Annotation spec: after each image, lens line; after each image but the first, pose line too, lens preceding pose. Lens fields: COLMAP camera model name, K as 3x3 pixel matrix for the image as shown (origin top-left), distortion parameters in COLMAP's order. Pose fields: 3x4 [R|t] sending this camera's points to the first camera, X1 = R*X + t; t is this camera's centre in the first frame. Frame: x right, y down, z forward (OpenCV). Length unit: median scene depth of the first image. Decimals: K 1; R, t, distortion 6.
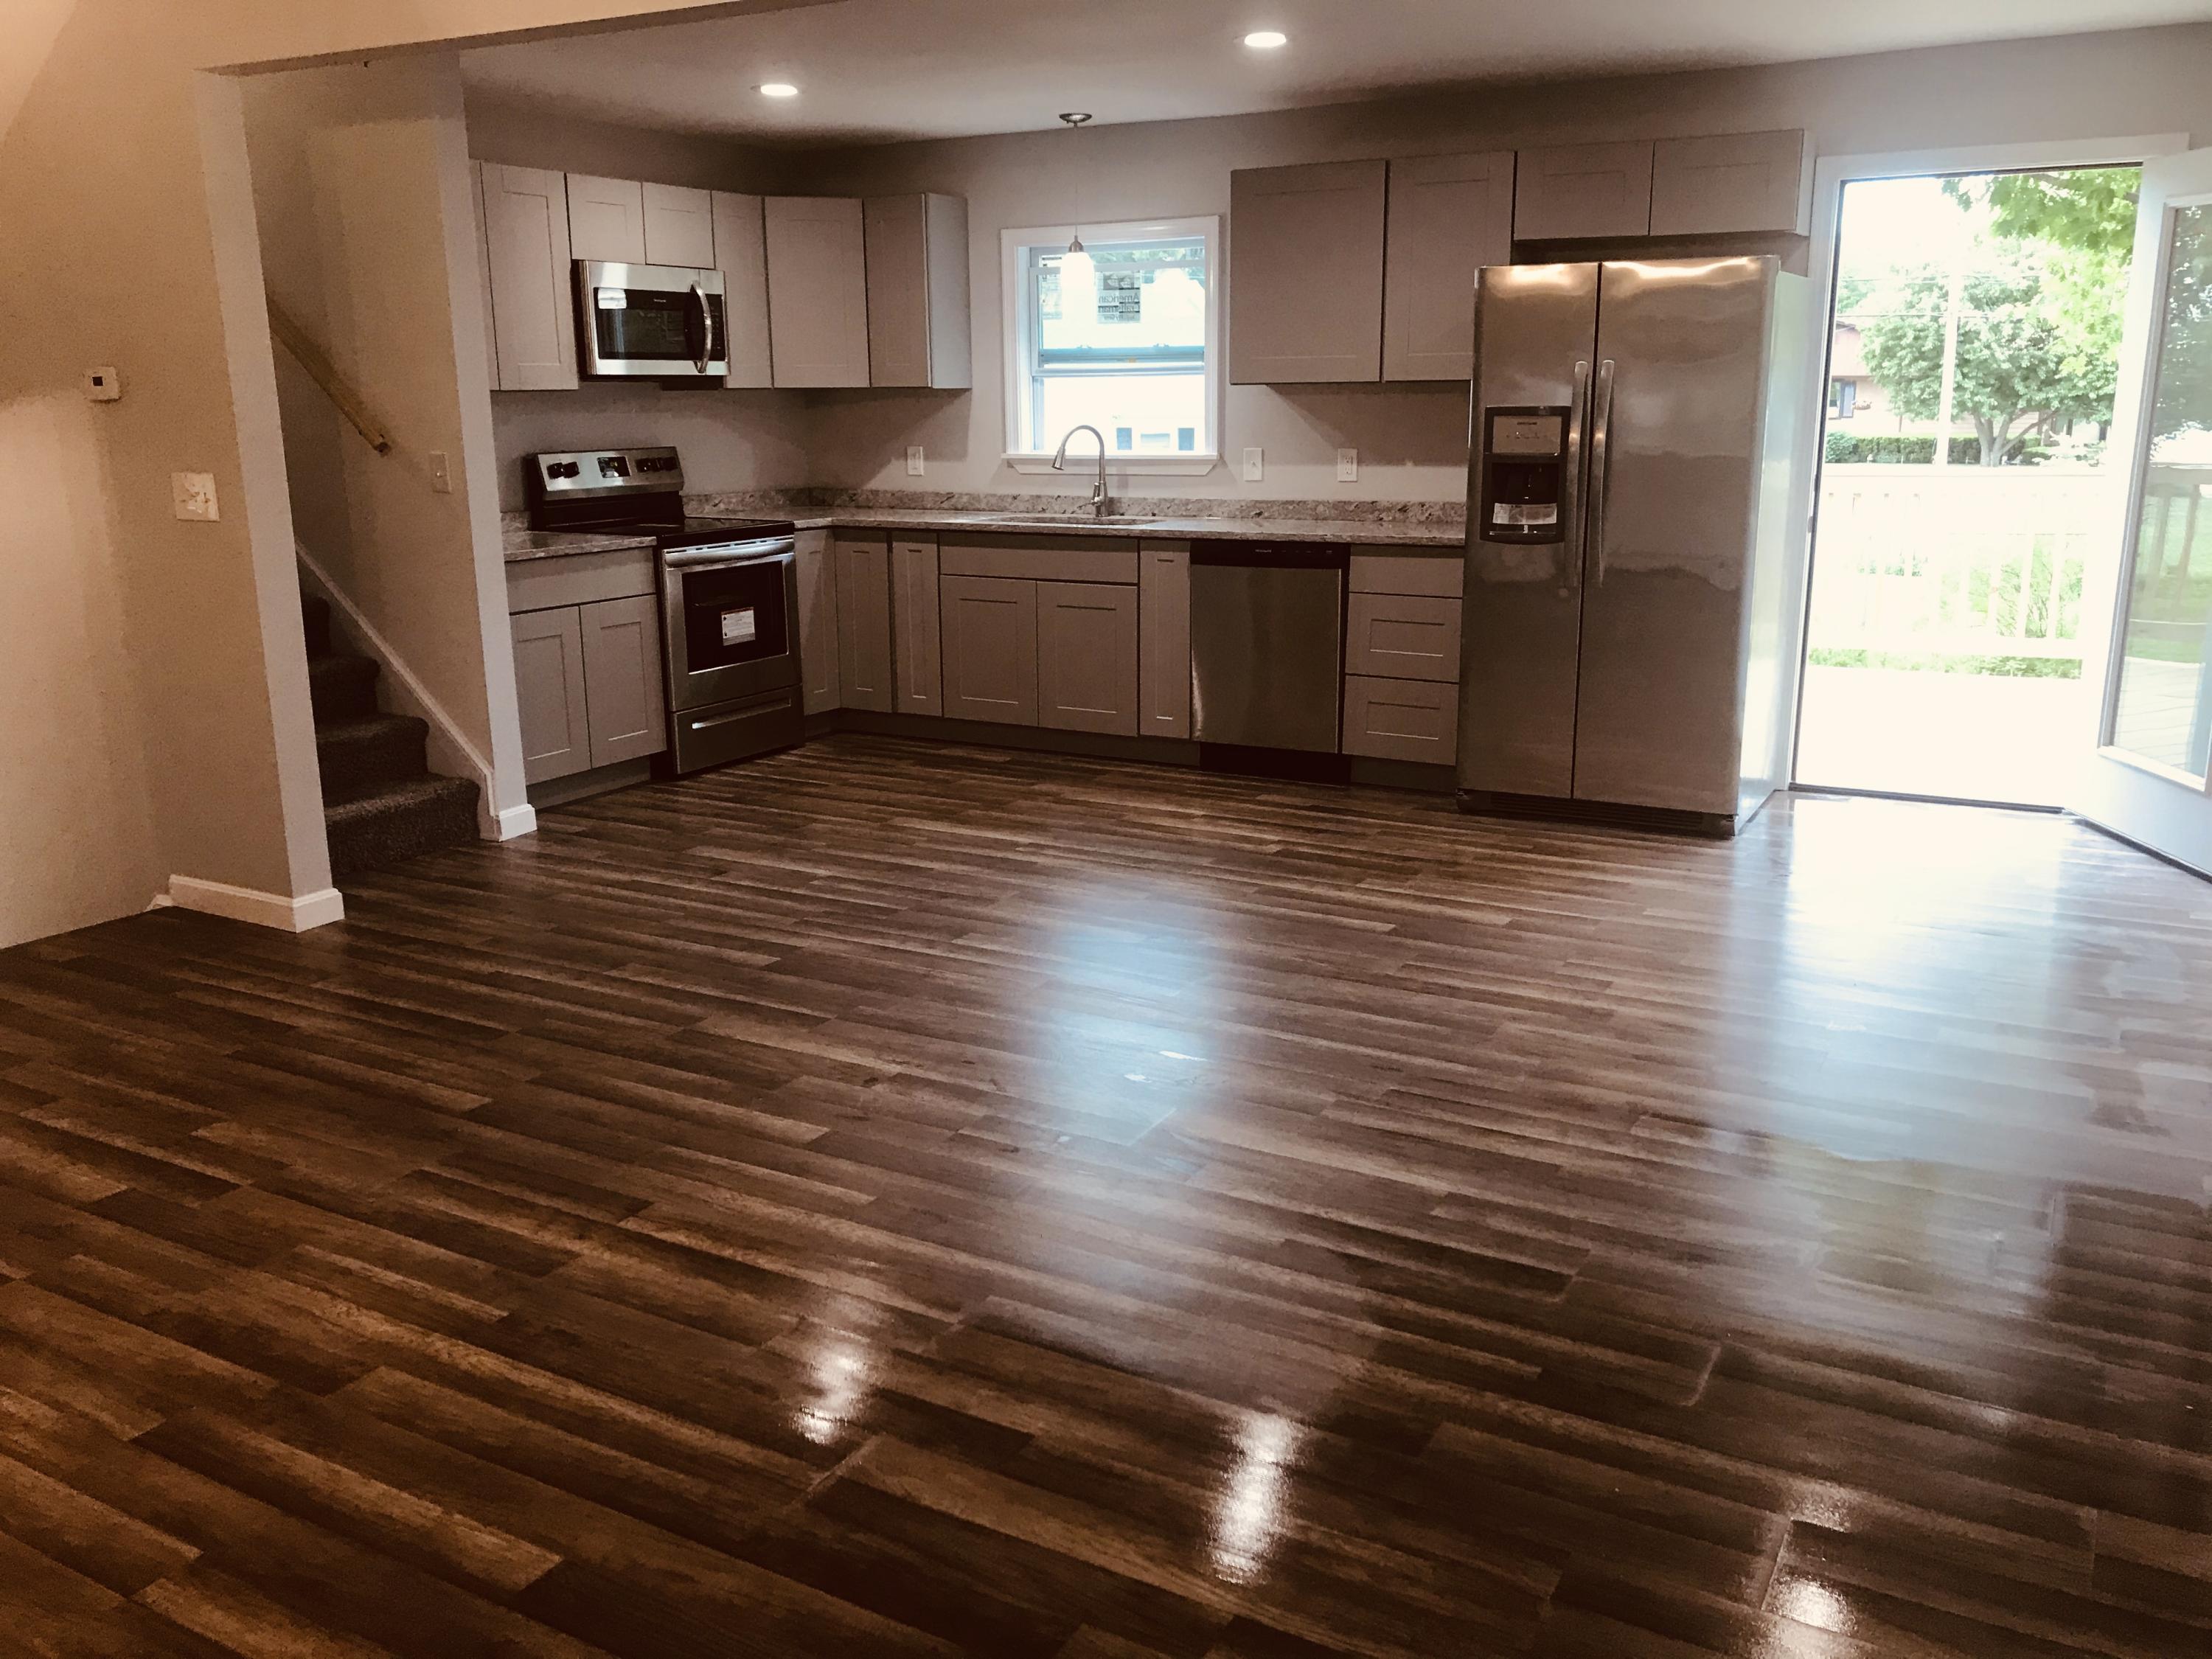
lens RADIAL K [[1825.8, 0, 1111.6], [0, 1825.8, 823.5], [0, 0, 1]] dist [0.083841, -0.120277]
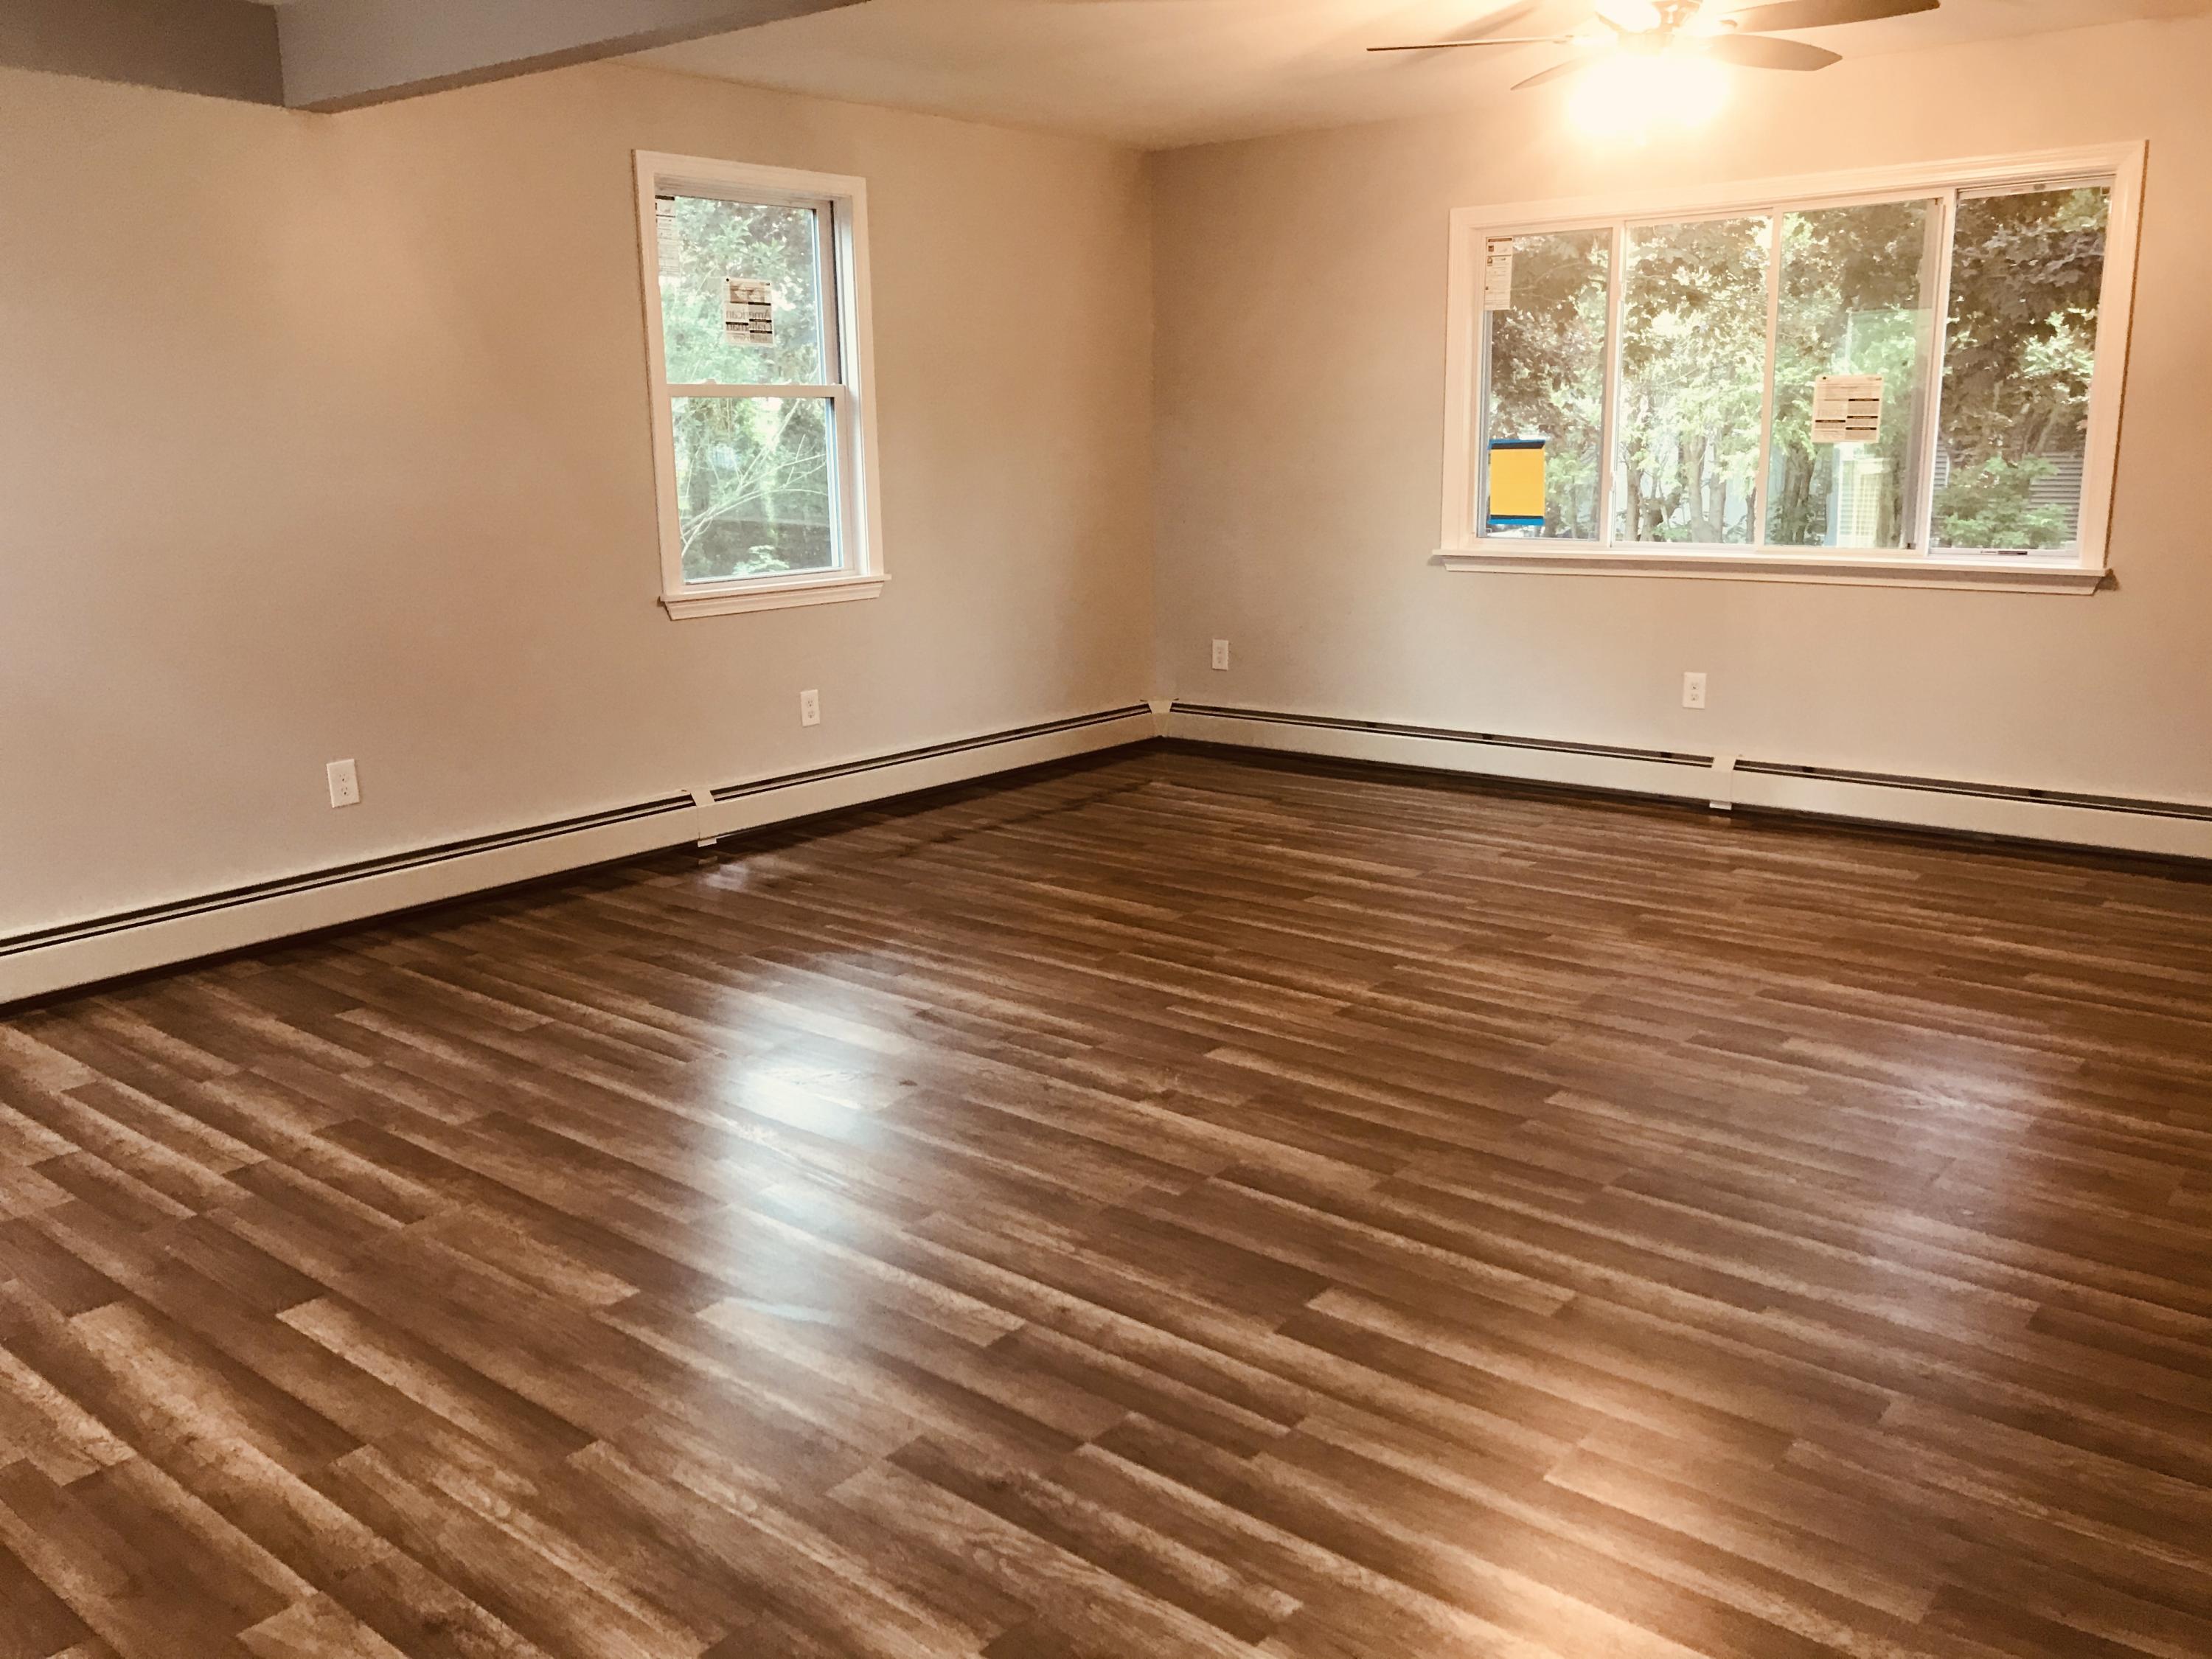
lens RADIAL K [[1825.8, 0, 1111.6], [0, 1825.8, 823.5], [0, 0, 1]] dist [0.083841, -0.120277]
pose [[-0.985578, -0.006863, 0.169080, -0.243959], [0.066848, 0.902119, 0.426278, -0.376751], [-0.155455, 0.431433, -0.888650, 1.655954]]
